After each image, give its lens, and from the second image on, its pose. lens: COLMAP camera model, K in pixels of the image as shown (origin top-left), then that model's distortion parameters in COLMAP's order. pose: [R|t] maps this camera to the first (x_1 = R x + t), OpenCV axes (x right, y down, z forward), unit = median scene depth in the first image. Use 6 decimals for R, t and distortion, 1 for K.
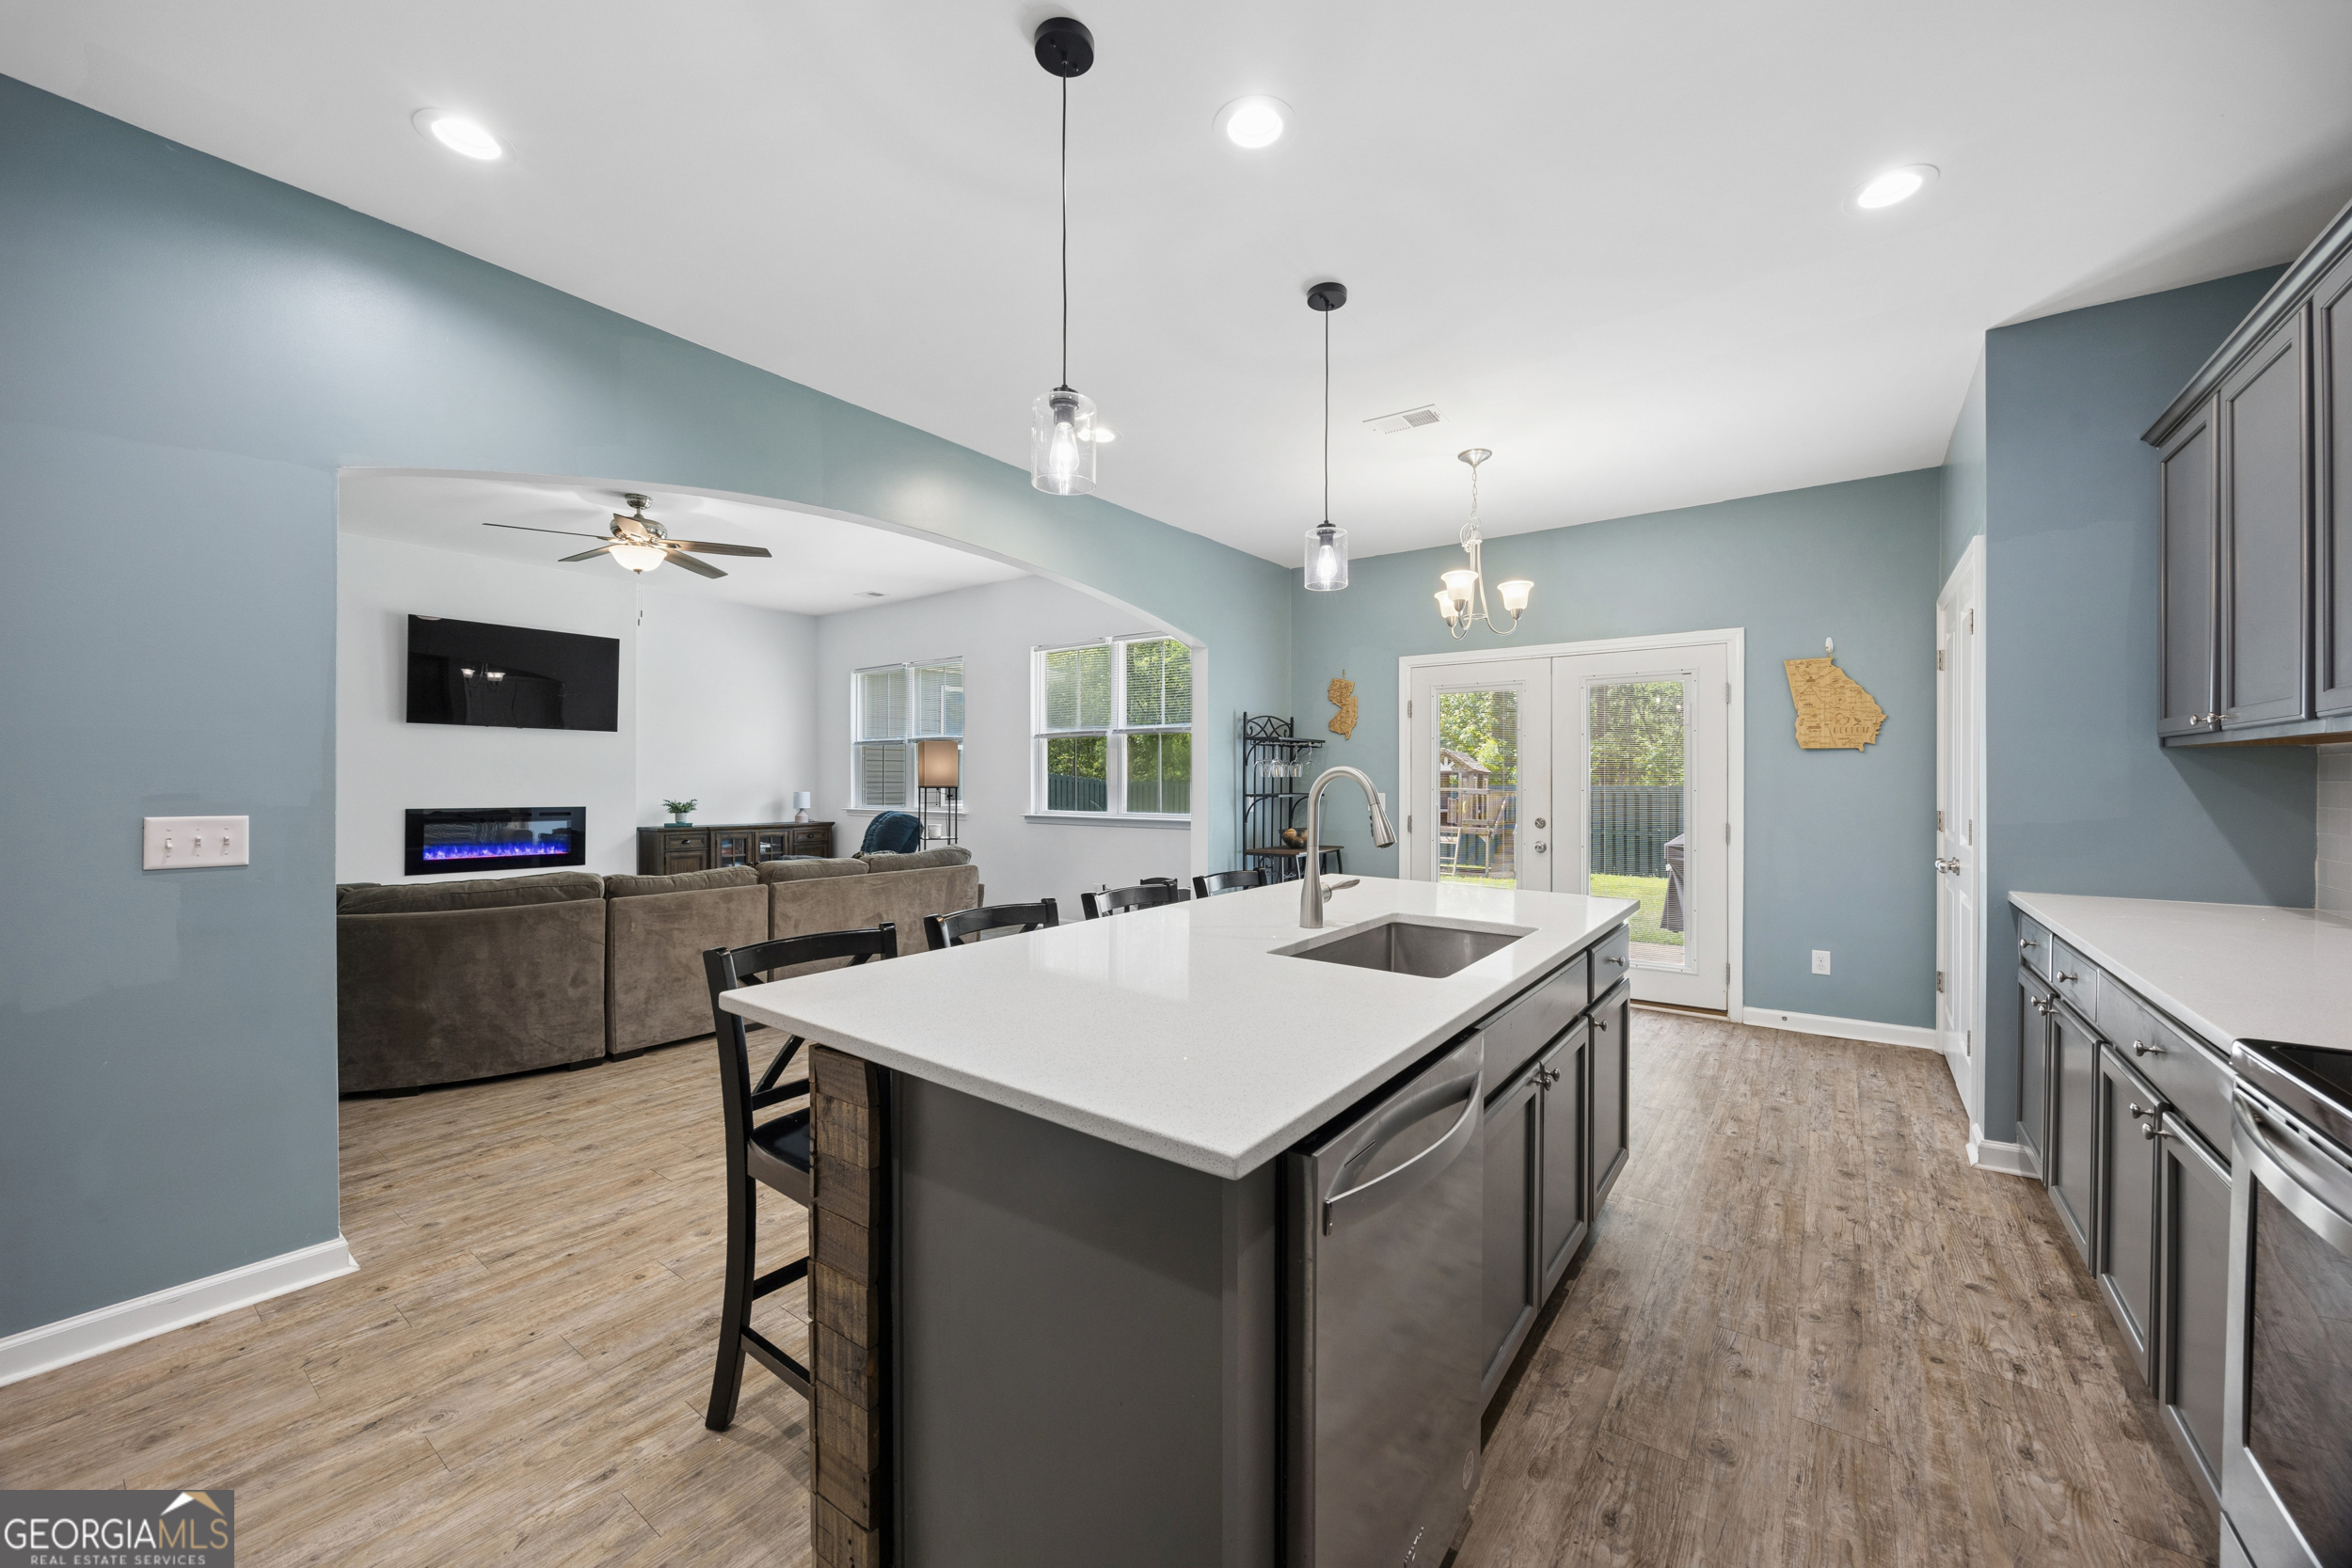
lens RADIAL K [[891.4, 0, 1178.5], [0, 891.4, 764.3], [0, 0, 1]] dist [-0.002996, -0.000310]
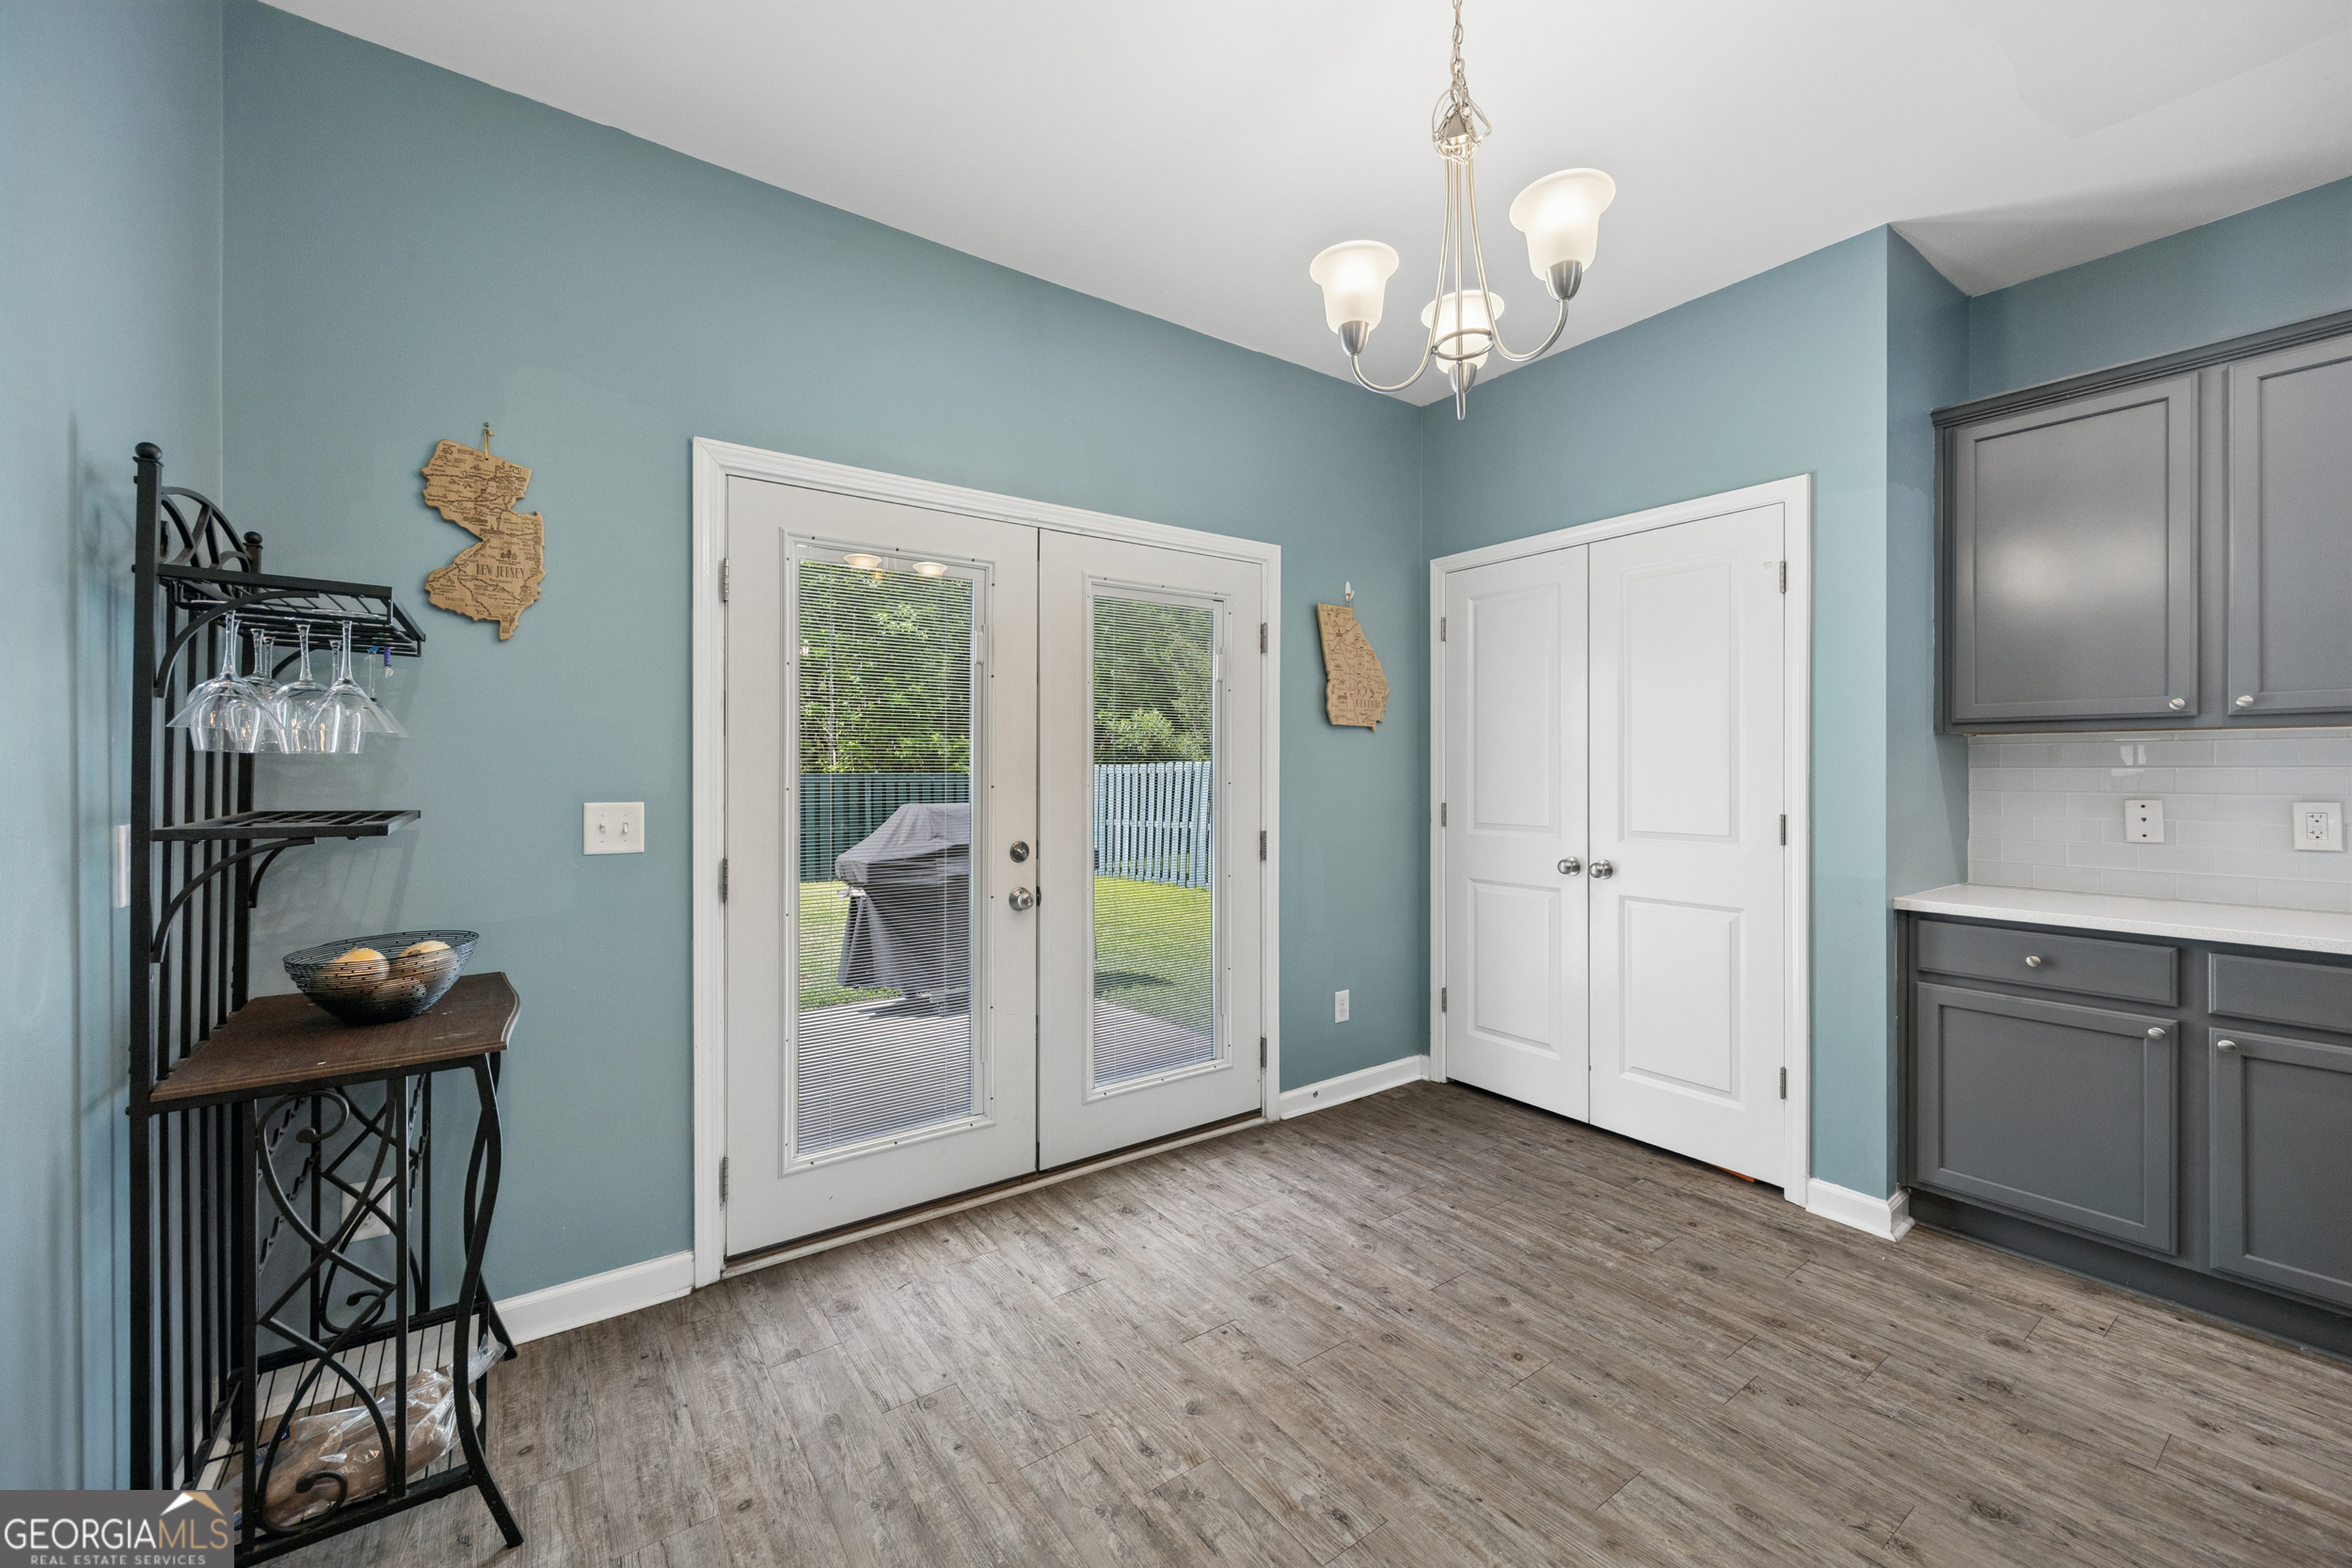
lens RADIAL K [[926.8, 0, 1171.1], [0, 926.8, 767.2], [0, 0, 1]] dist [0.001140, -0.000363]
pose [[0.311132, 0.000084, 0.950367, -0.079595], [-0.016324, 0.999853, 0.005256, 0.016512], [-0.950227, -0.017149, 0.311087, 0.902940]]
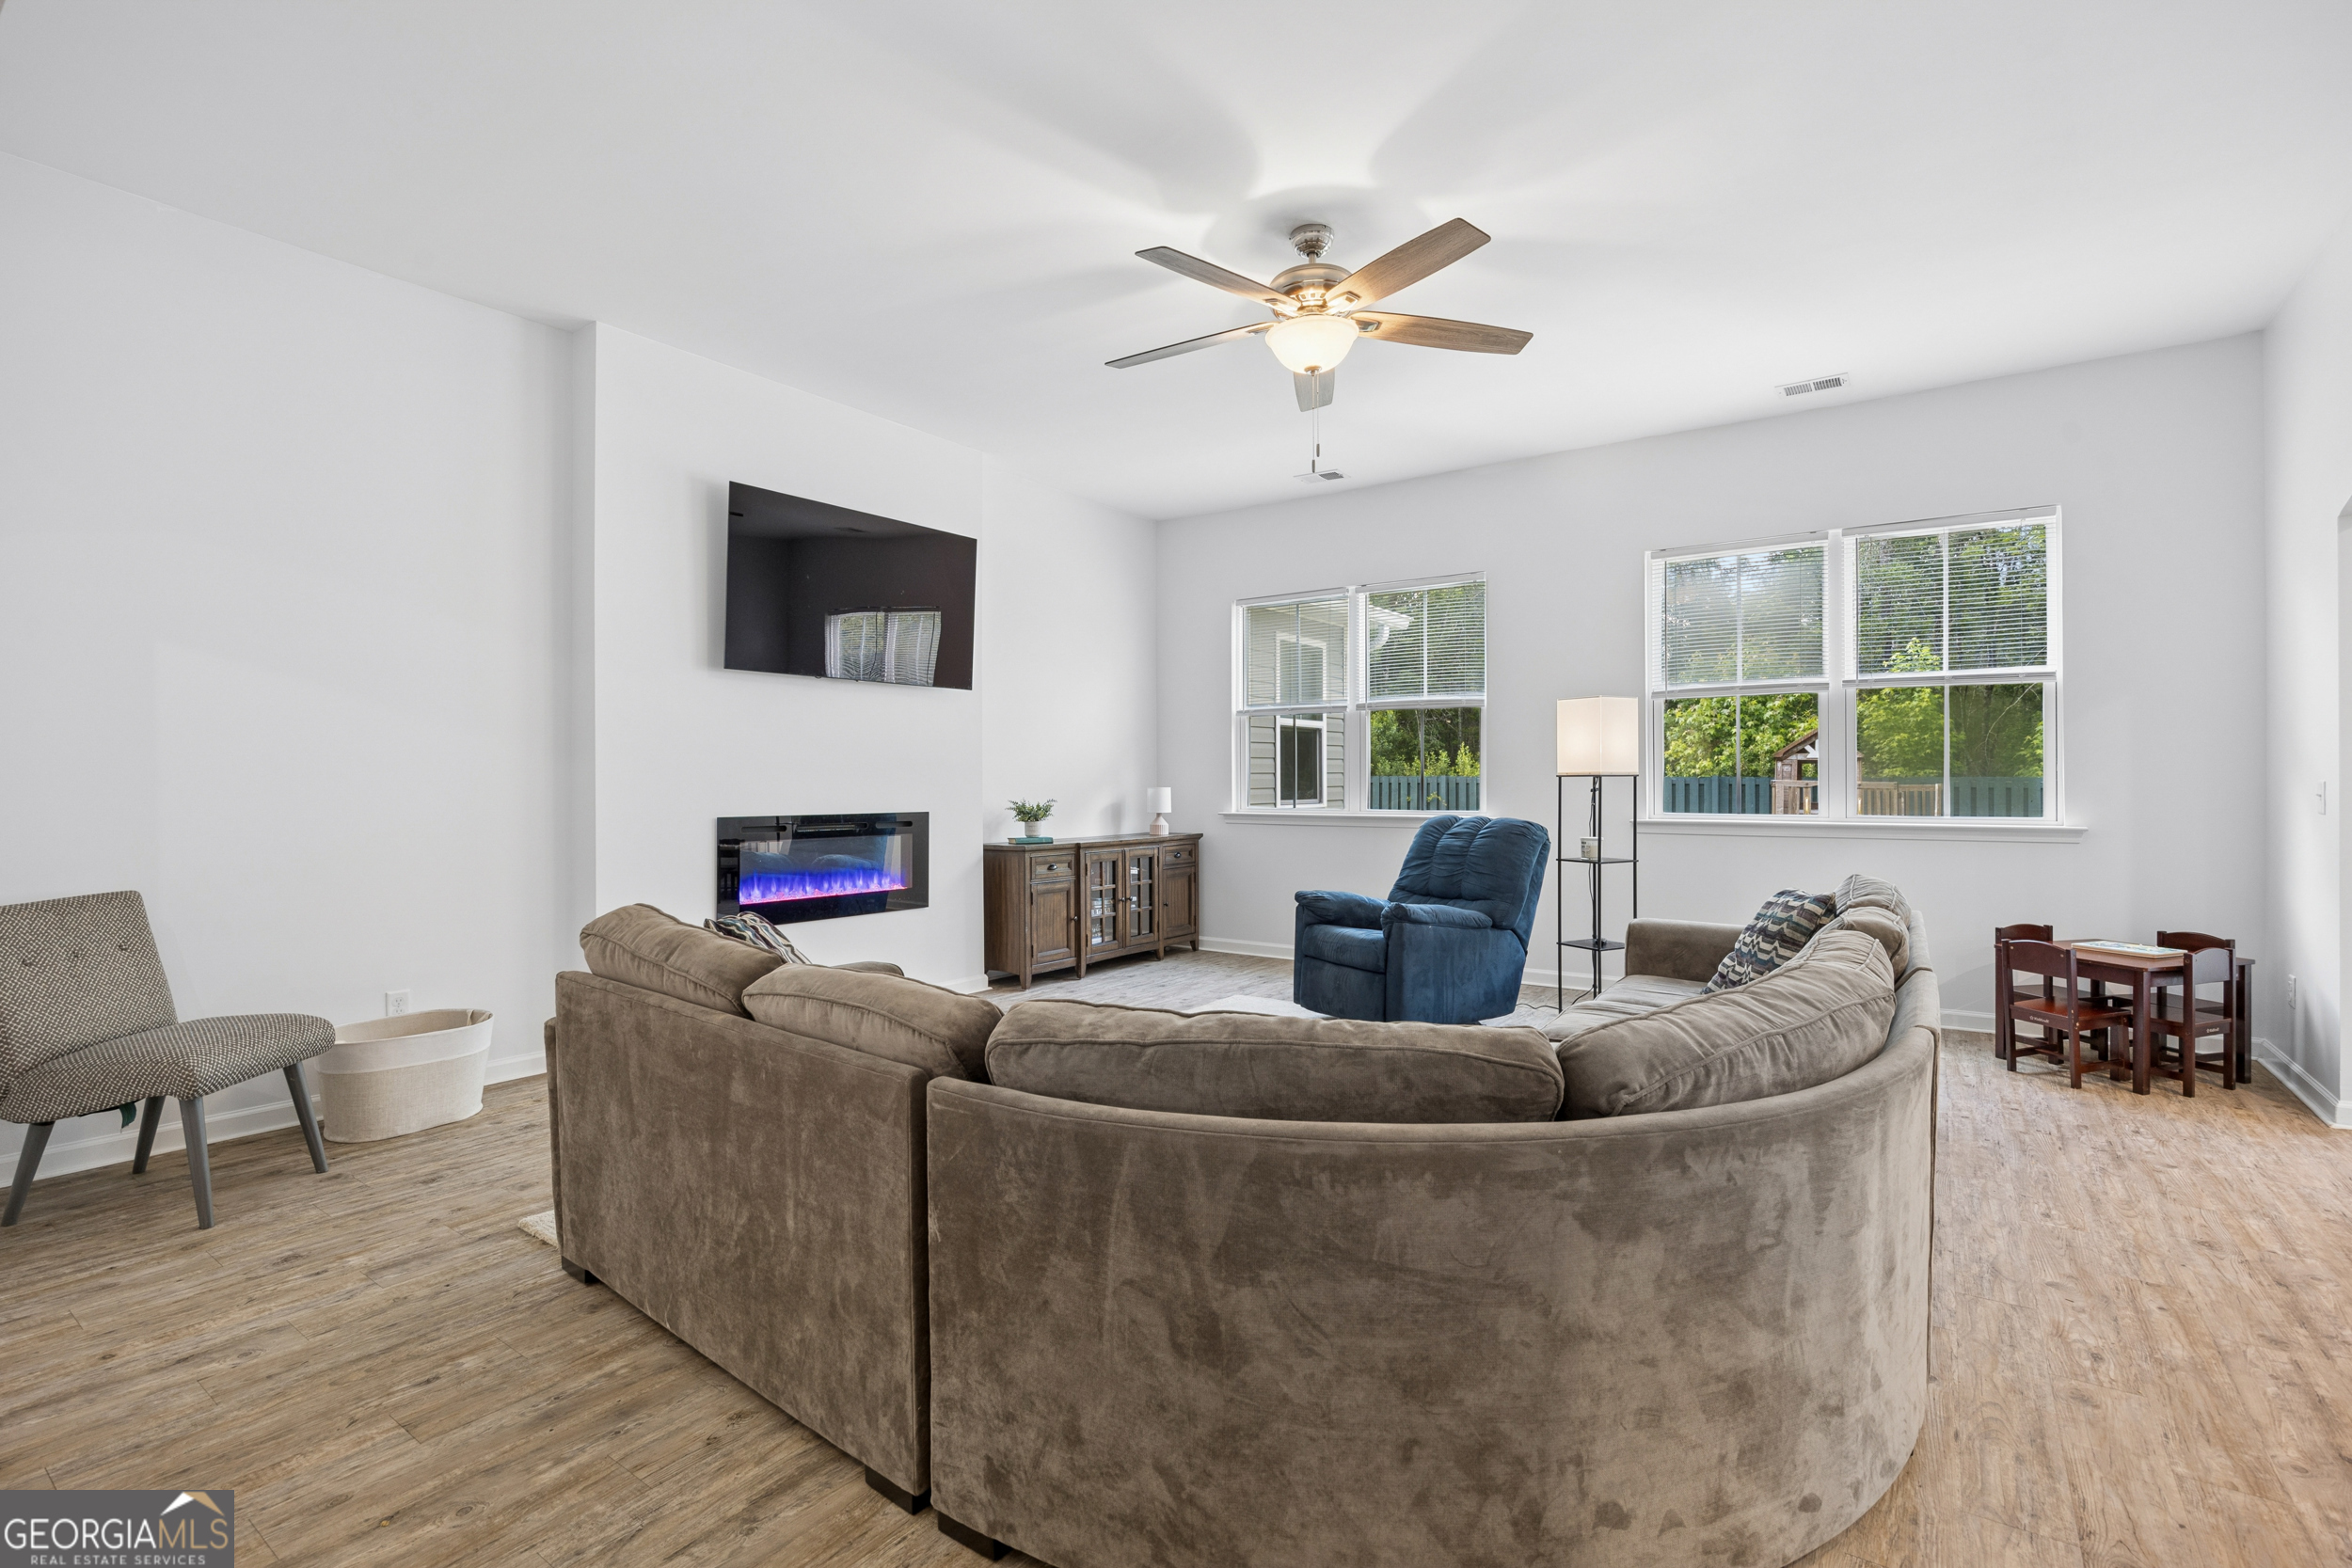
lens RADIAL K [[1074.7, 0, 1199.0], [0, 1074.7, 767.5], [0, 0, 1]] dist [-0.013844, 0.000626]
pose [[0.999465, -0.004383, 0.032412, -0.891249], [0.004091, 0.999950, 0.009080, 0.019549], [-0.032451, -0.008942, 0.999433, 0.456867]]
